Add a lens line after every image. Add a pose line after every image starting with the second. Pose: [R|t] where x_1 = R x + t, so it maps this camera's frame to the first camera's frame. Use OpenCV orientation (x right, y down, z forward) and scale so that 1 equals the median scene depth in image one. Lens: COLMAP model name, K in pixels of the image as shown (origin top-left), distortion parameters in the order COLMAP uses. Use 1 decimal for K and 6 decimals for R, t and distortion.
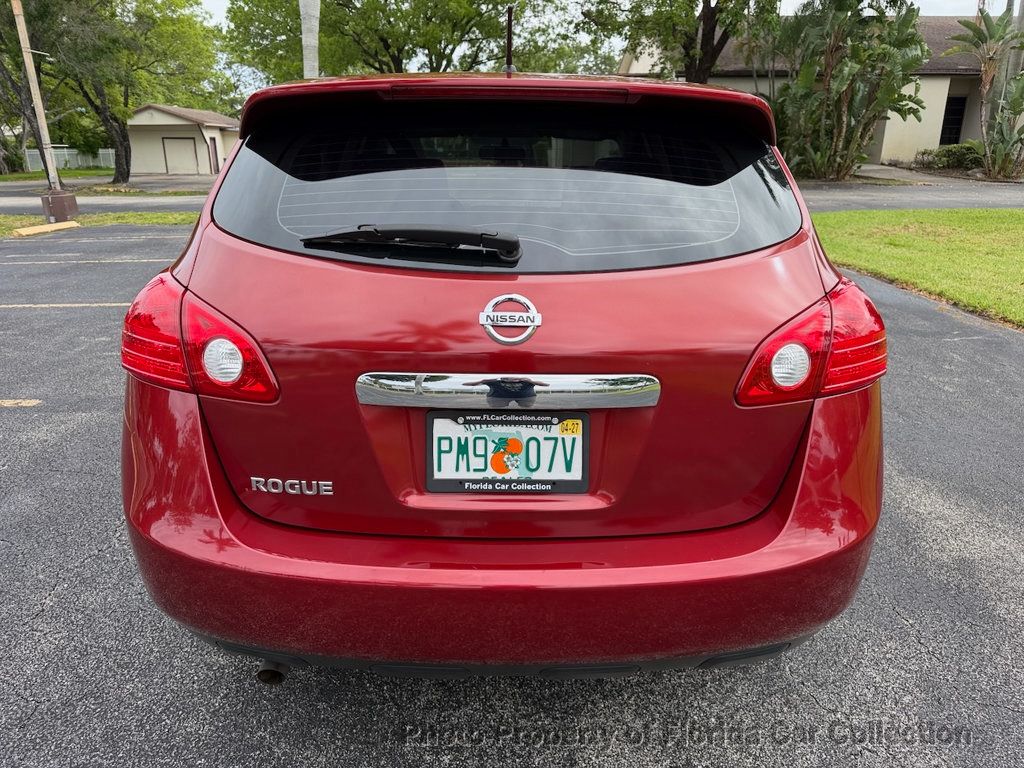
lens RADIAL K [[721.9, 0, 510.1], [0, 721.9, 389.2], [0, 0, 1]] dist [-0.001460, -0.005496]
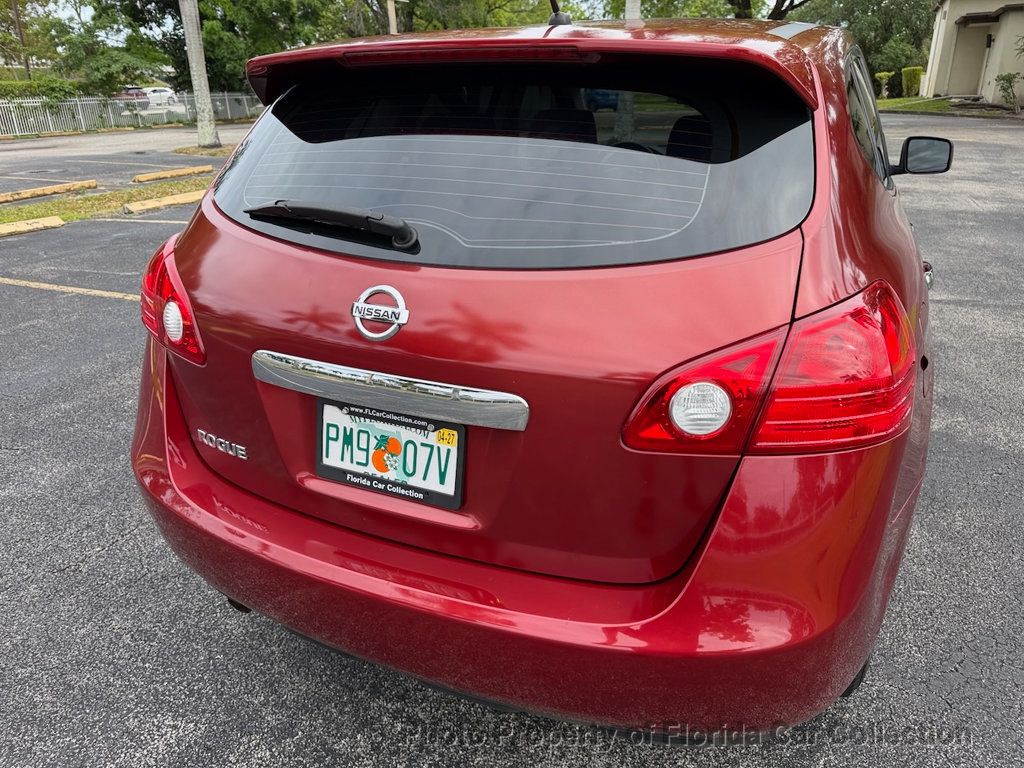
lens RADIAL K [[718.4, 0, 512.7], [0, 718.4, 386.8], [0, 0, 1]] dist [0.003386, -0.005015]
pose [[0.902482, 0.149038, -0.404121, 0.281007], [-0.114719, 0.987510, 0.107999, -0.063713], [0.415170, -0.051107, 0.908307, 0.120008]]
